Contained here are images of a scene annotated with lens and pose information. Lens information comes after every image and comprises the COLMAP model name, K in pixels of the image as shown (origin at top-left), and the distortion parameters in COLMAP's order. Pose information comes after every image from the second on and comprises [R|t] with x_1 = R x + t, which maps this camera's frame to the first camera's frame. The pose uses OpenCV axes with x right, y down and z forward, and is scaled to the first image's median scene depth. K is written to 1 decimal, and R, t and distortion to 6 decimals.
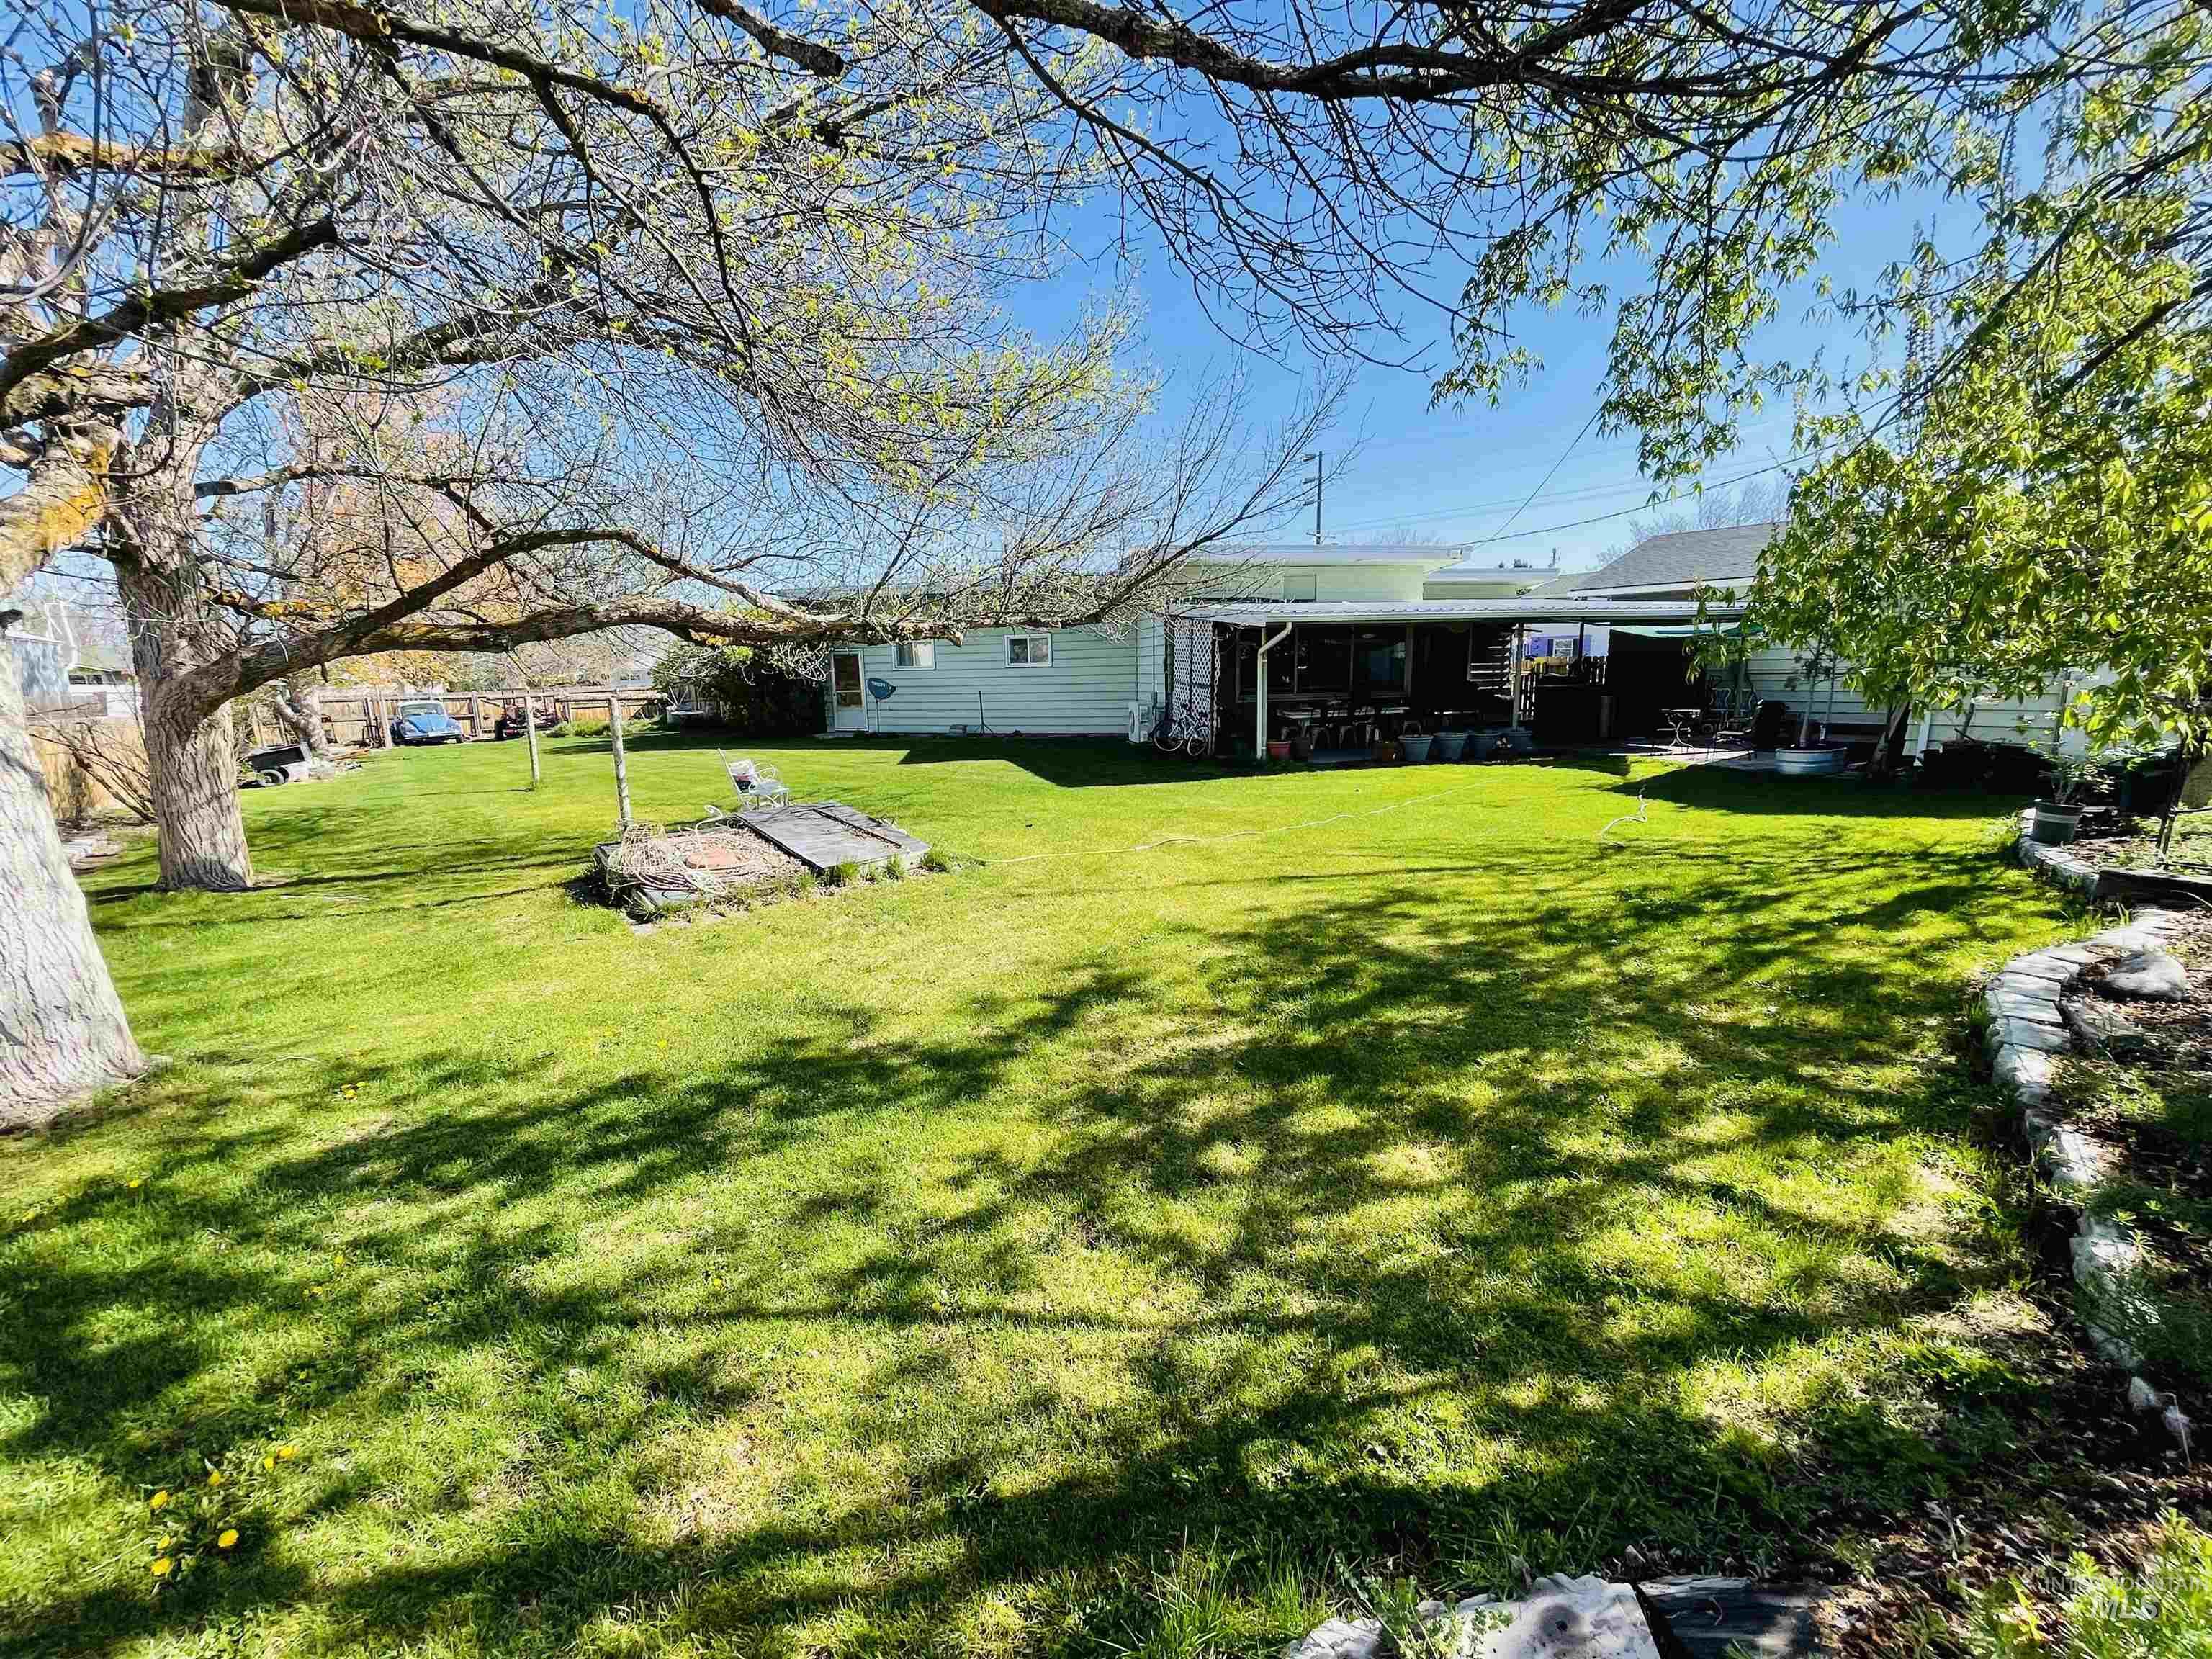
lens RADIAL K [[892.6, 0, 1090.0], [0, 892.6, 840.6], [0, 0, 1]] dist [-0.000476, 0.000623]
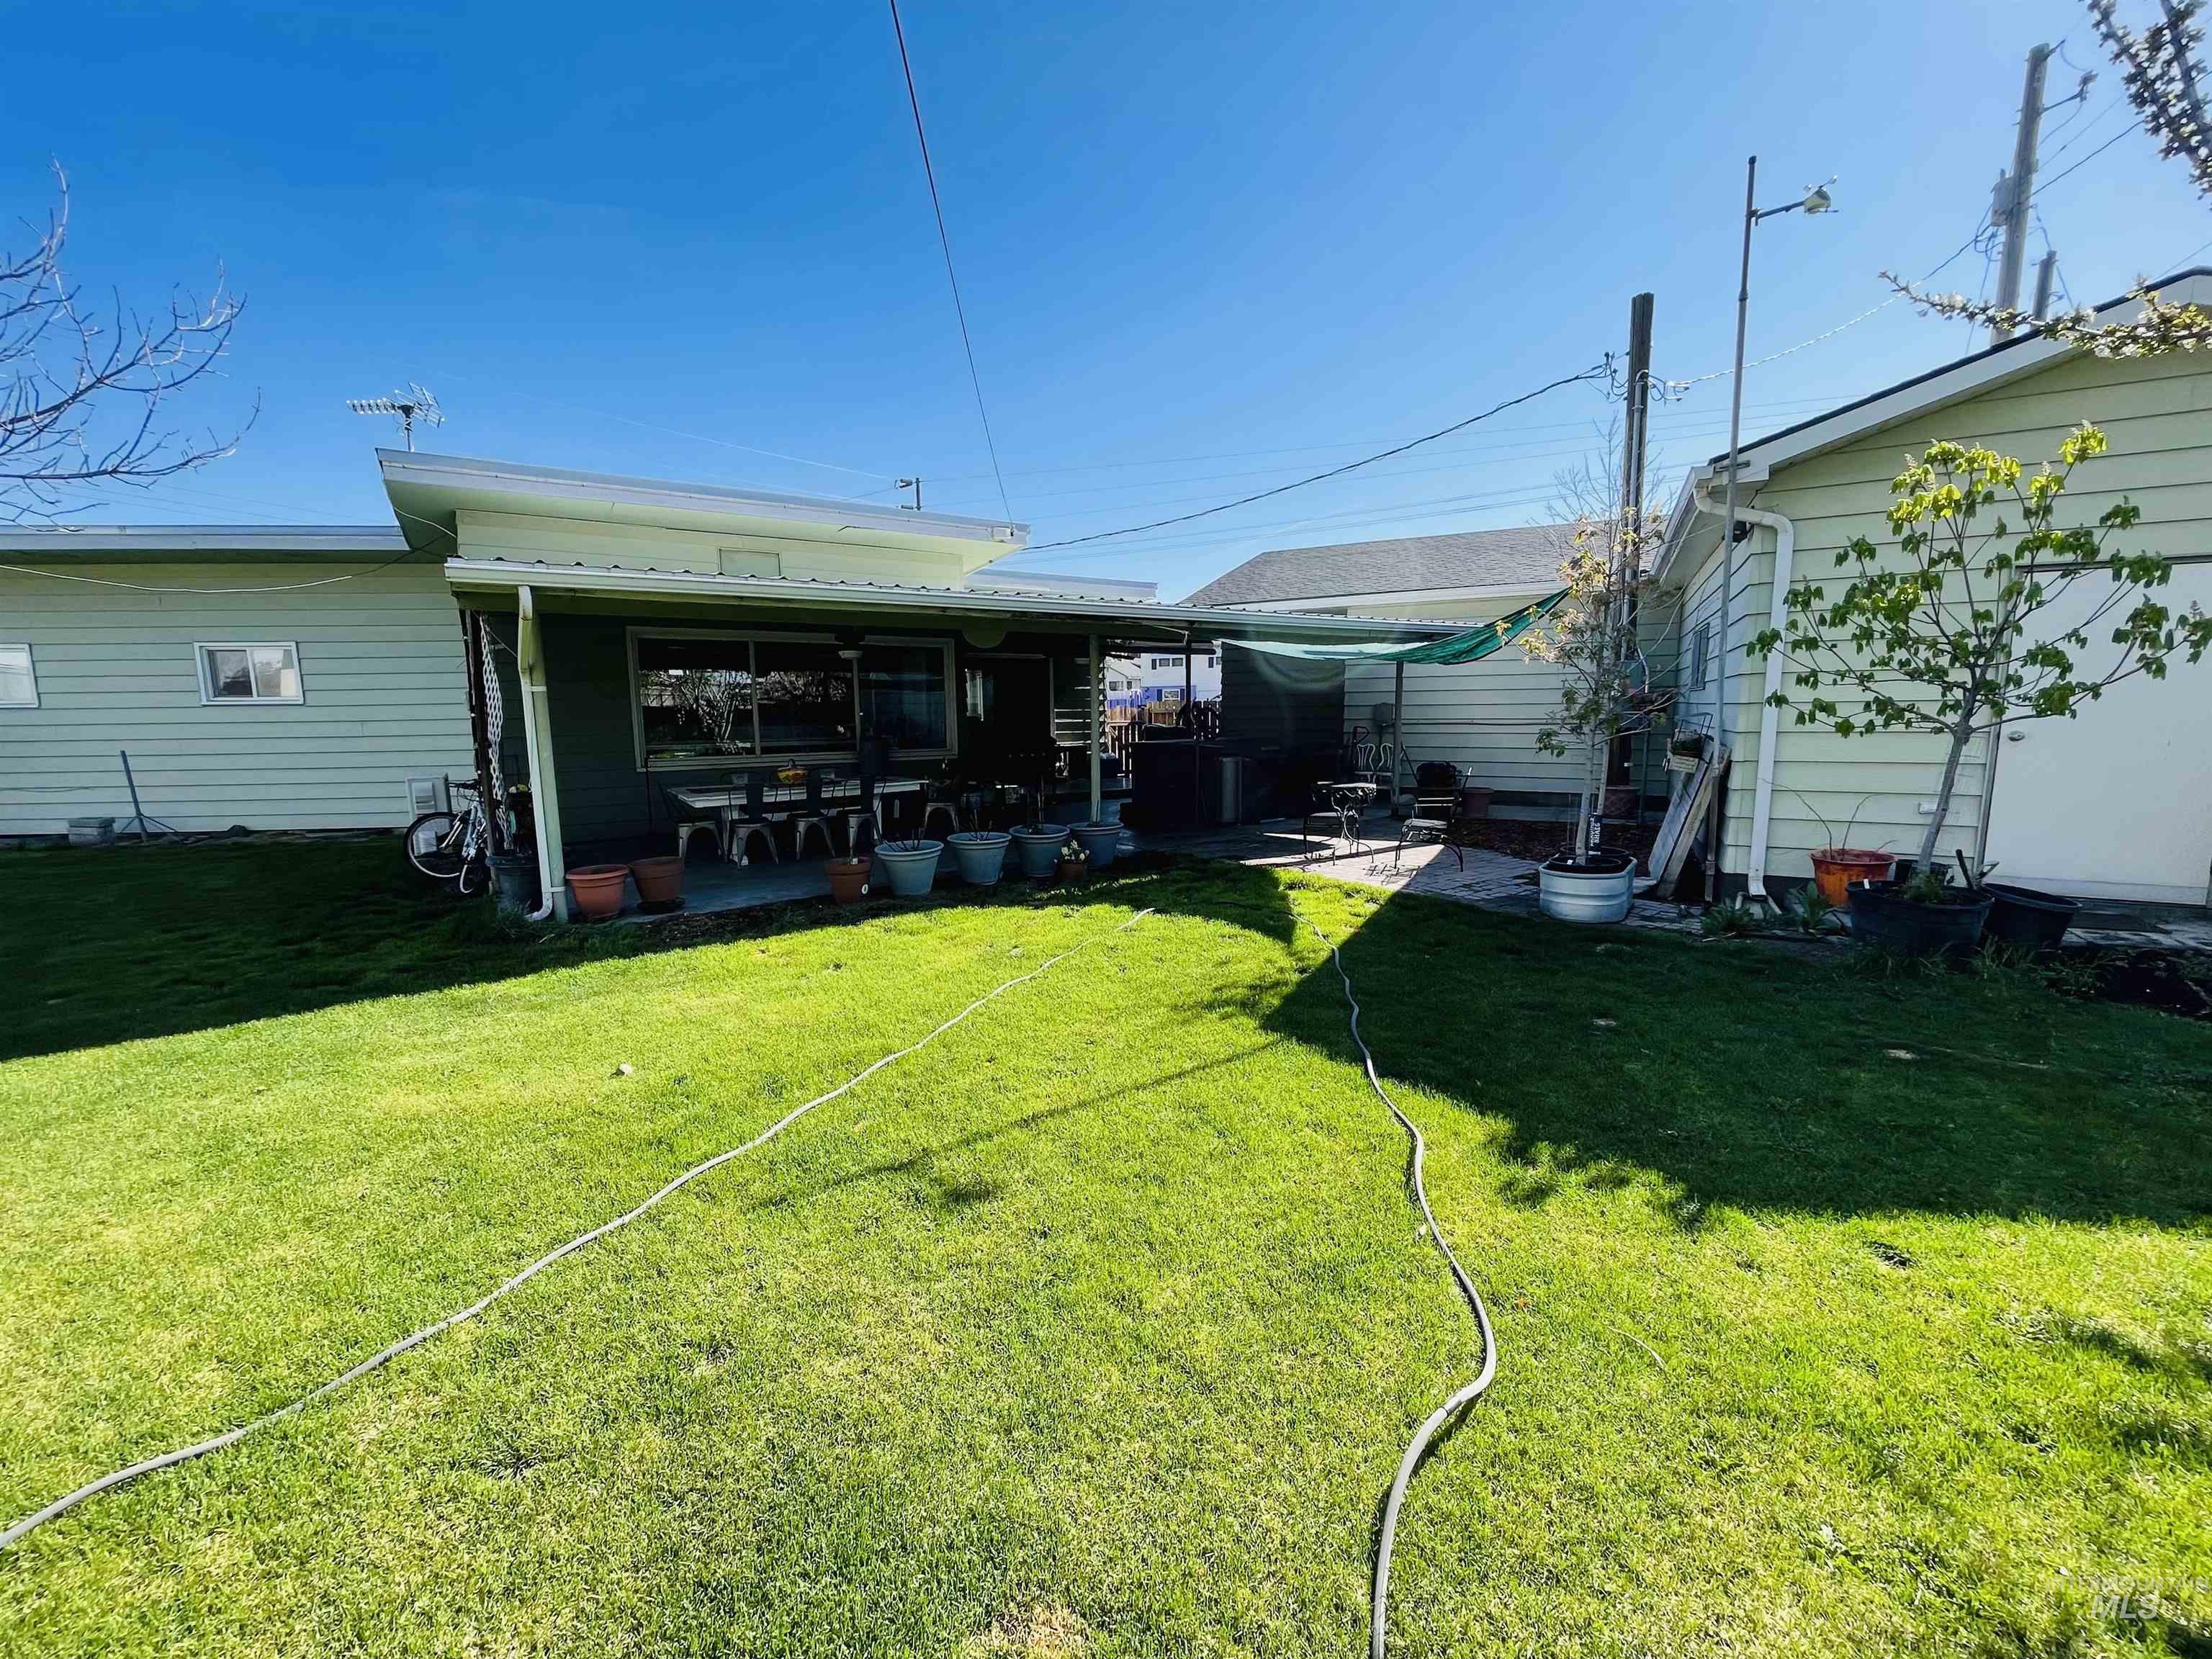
lens RADIAL K [[892.6, 0, 1098.0], [0, 892.6, 831.1], [0, 0, 1]] dist [-0.000476, 0.000623]
pose [[0.924278, -0.044707, 0.379092, 0.352136], [0.068402, 0.996441, -0.049264, -0.119648], [-0.375540, 0.071464, 0.924047, 0.639243]]
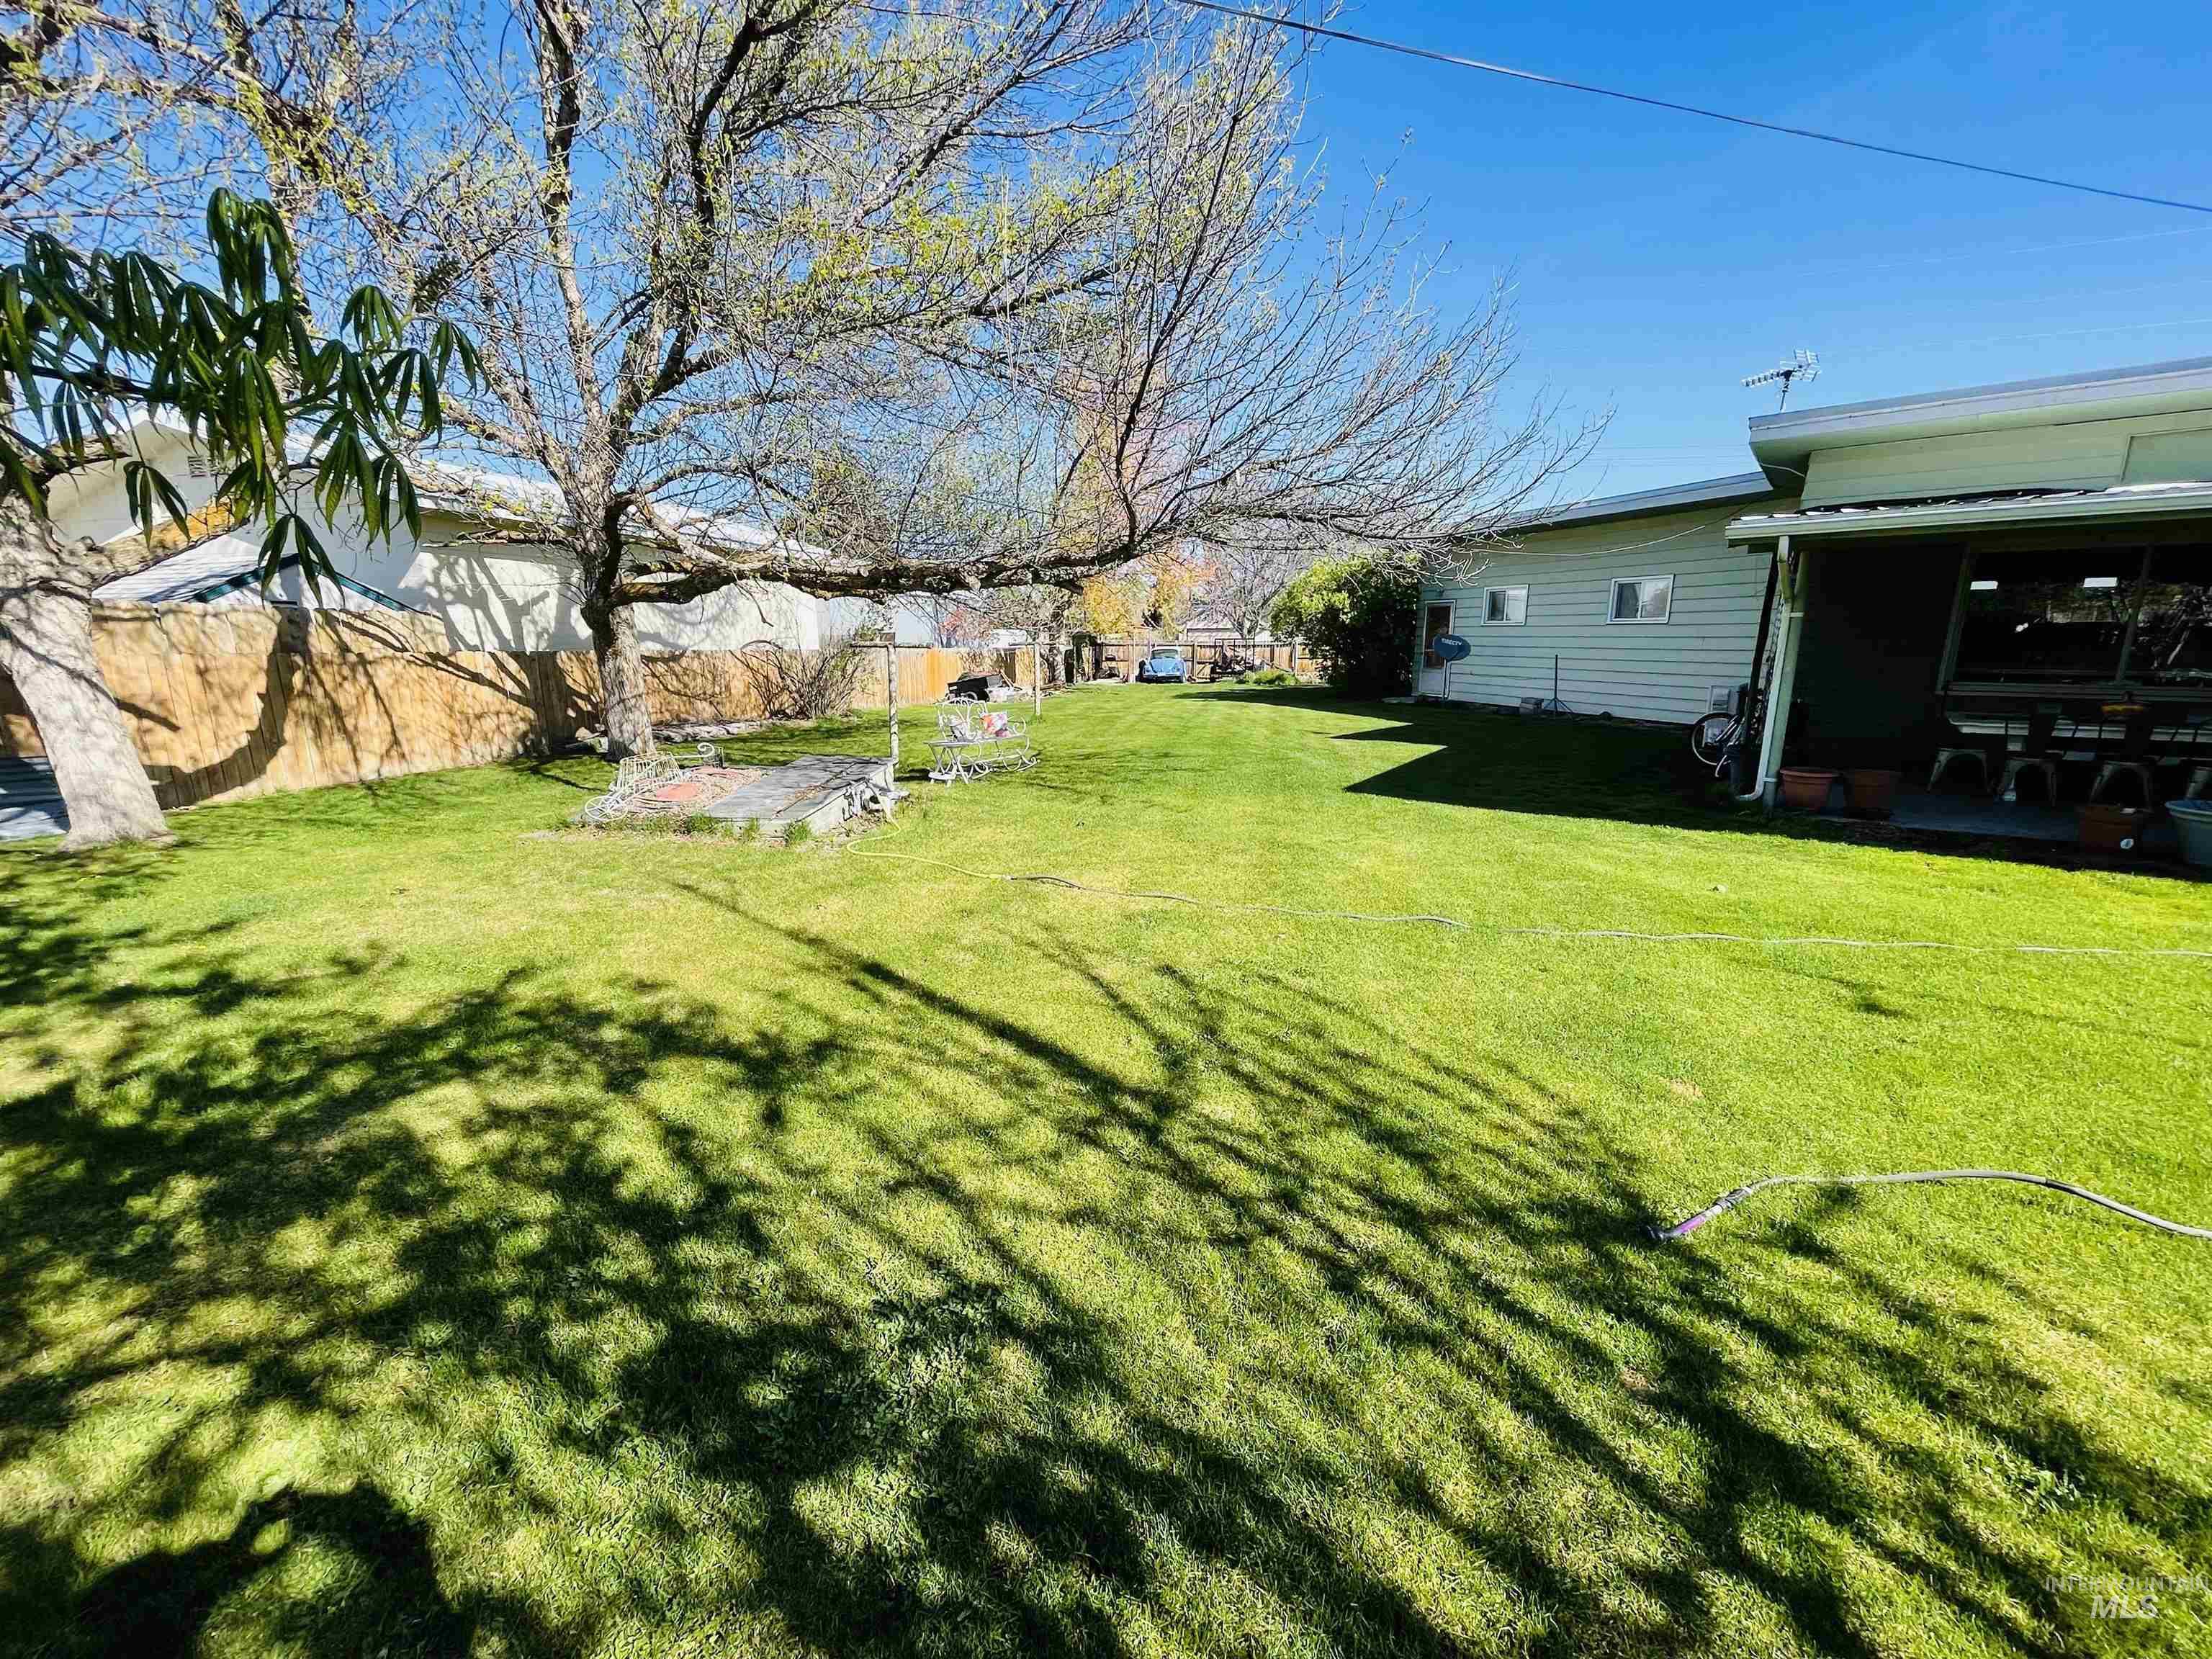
lens RADIAL K [[892.6, 0, 1094.9], [0, 892.6, 824.5], [0, 0, 1]] dist [-0.000476, 0.000623]
pose [[0.602072, 0.186111, -0.776449, 0.475982], [-0.162623, 0.980654, 0.108958, -0.090299], [0.781705, 0.060668, 0.620690, 0.453834]]
